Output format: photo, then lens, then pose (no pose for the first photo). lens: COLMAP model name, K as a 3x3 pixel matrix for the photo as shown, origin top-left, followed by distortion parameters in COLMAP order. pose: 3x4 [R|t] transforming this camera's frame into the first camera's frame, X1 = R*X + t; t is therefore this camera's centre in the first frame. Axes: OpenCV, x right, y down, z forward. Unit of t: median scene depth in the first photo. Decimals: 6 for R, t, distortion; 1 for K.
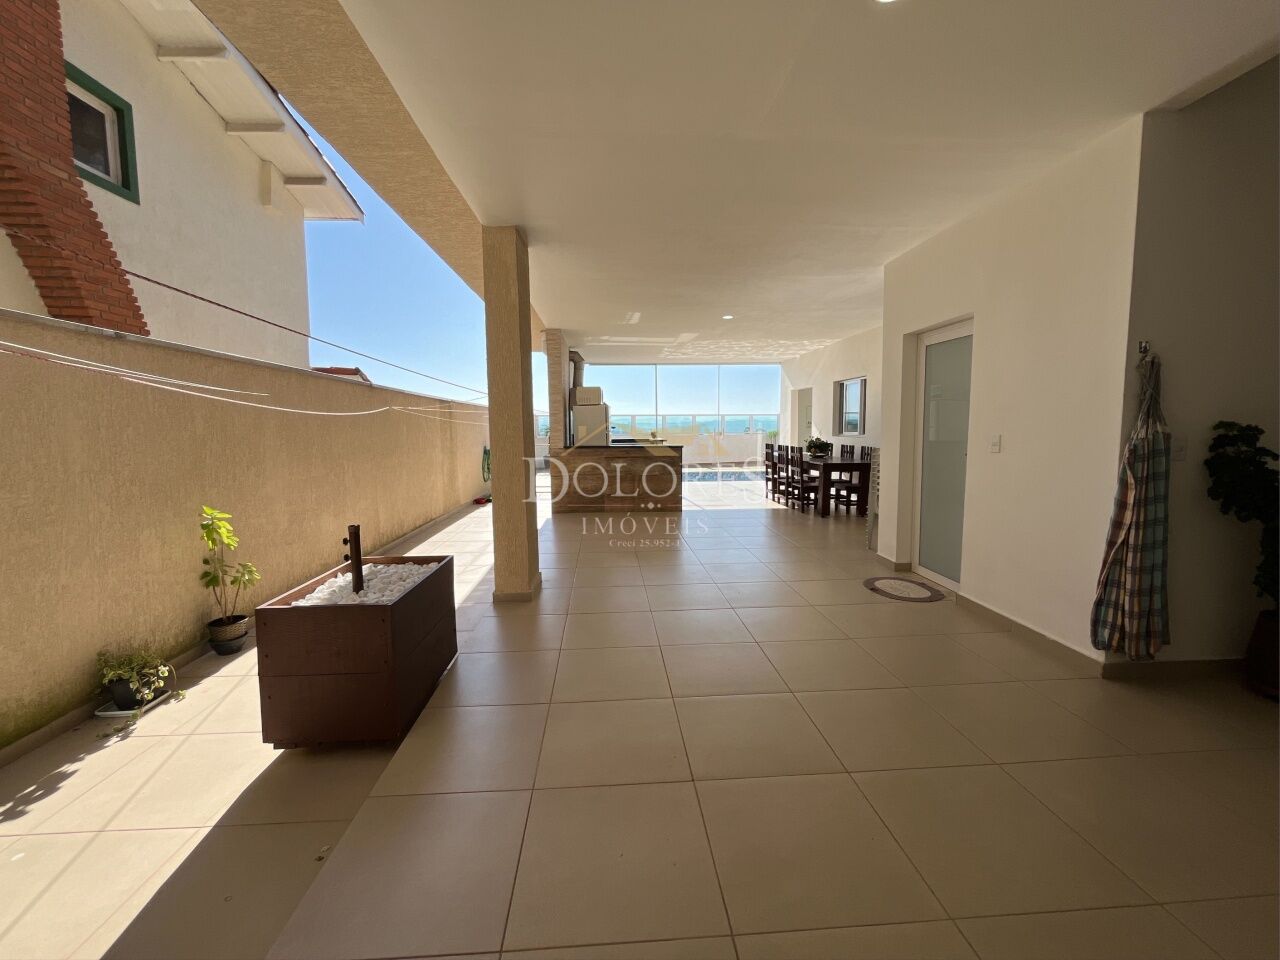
lens RADIAL K [[520.3, 0, 636.9], [0, 520.3, 475.9], [0, 0, 1]] dist [0.000984, -0.000962]
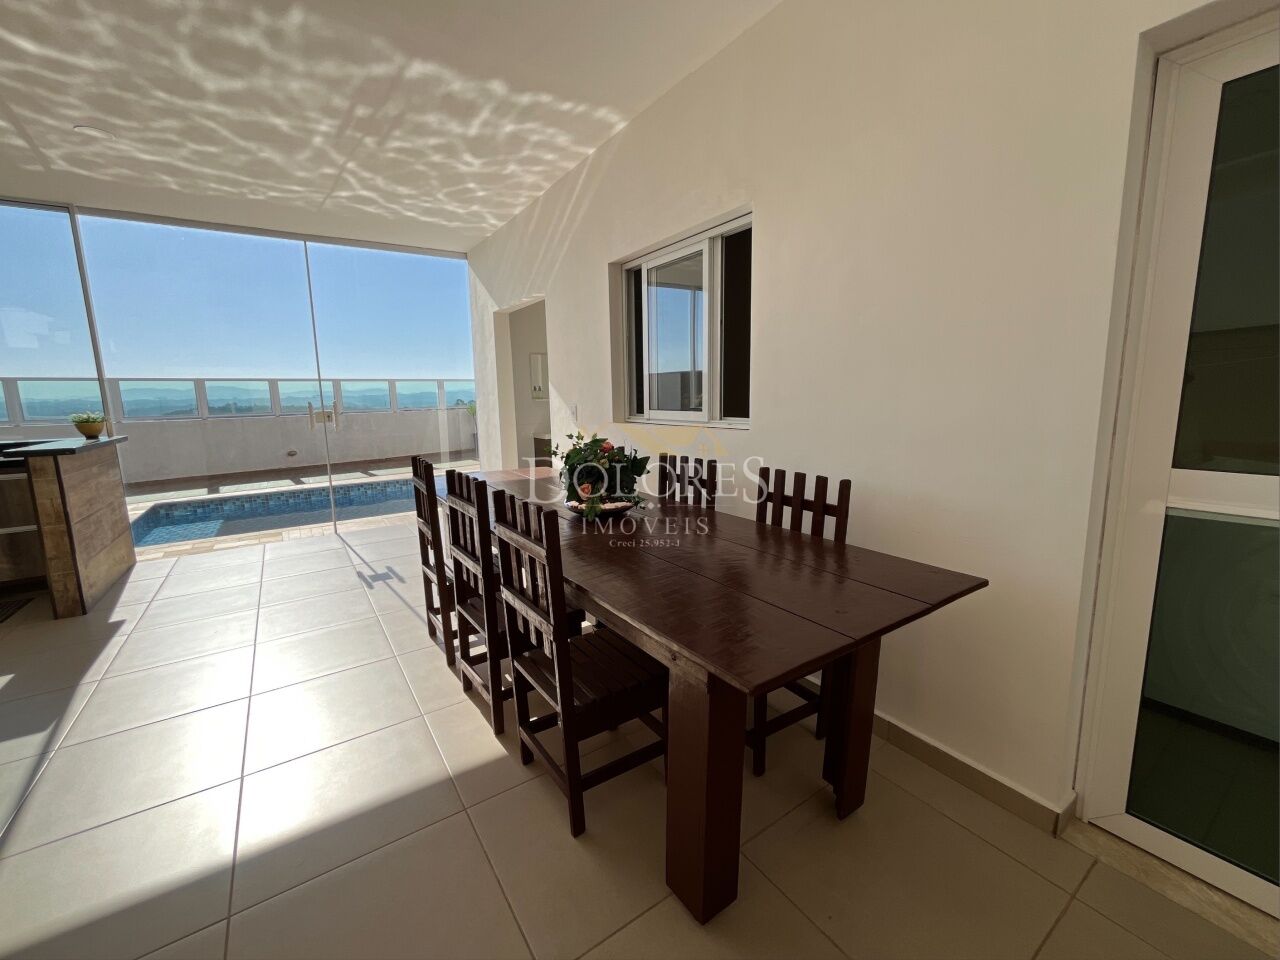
lens RADIAL K [[520.3, 0, 632.3], [0, 520.3, 476.1], [0, 0, 1]] dist [0.000984, -0.000962]
pose [[0.862451, -0.094091, 0.497319, 0.169253], [0.062937, 0.994879, 0.079083, -0.055609], [-0.502213, -0.036906, 0.863956, 0.565699]]
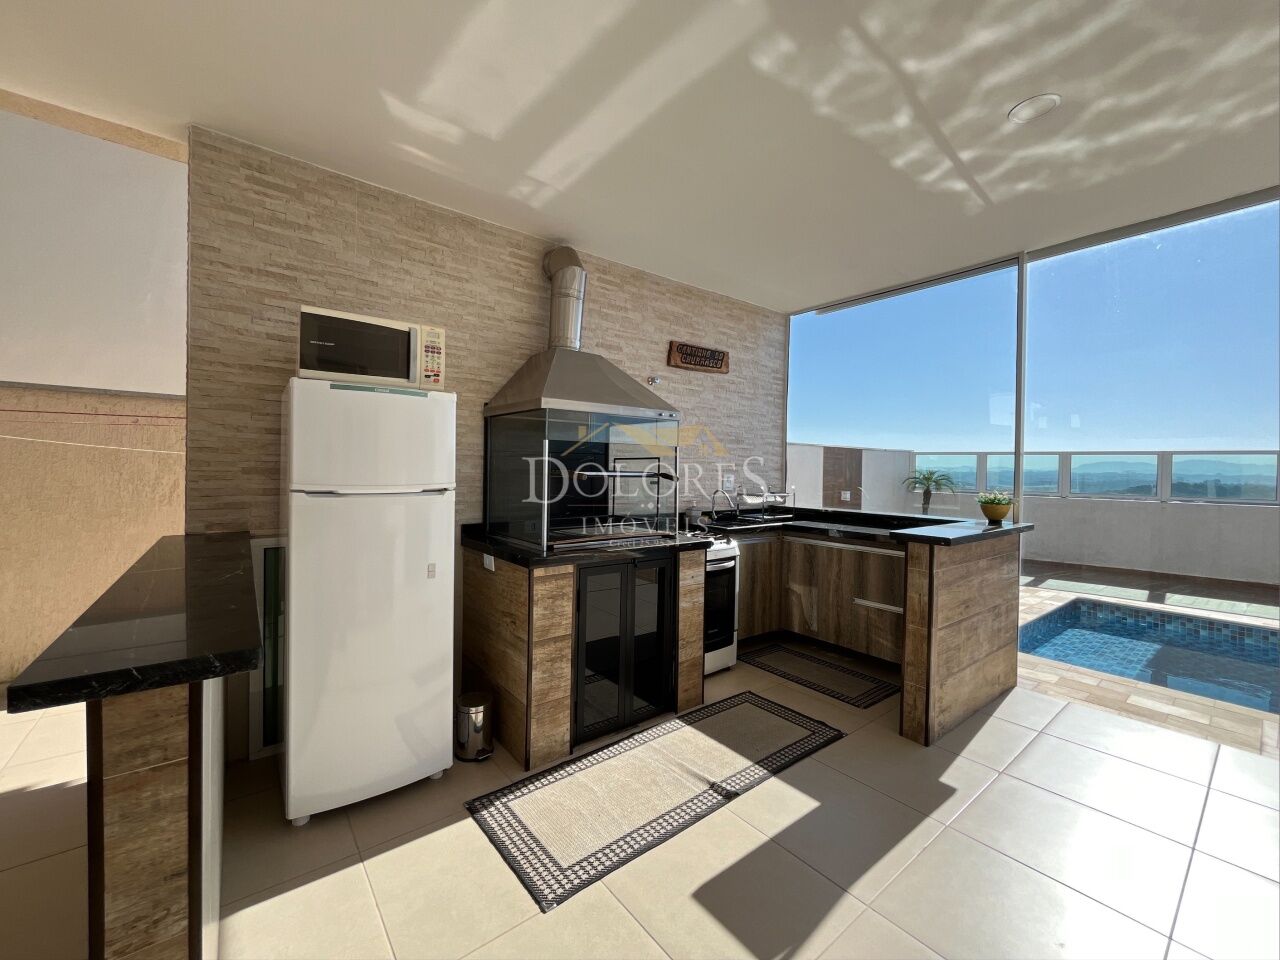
lens RADIAL K [[520.3, 0, 635.3], [0, 520.3, 470.6], [0, 0, 1]] dist [0.000984, -0.000962]
pose [[0.574167, 0.015653, -0.818589, 0.155350], [-0.090993, 0.994843, -0.044800, -0.074110], [0.813666, 0.100208, 0.572630, 0.717690]]
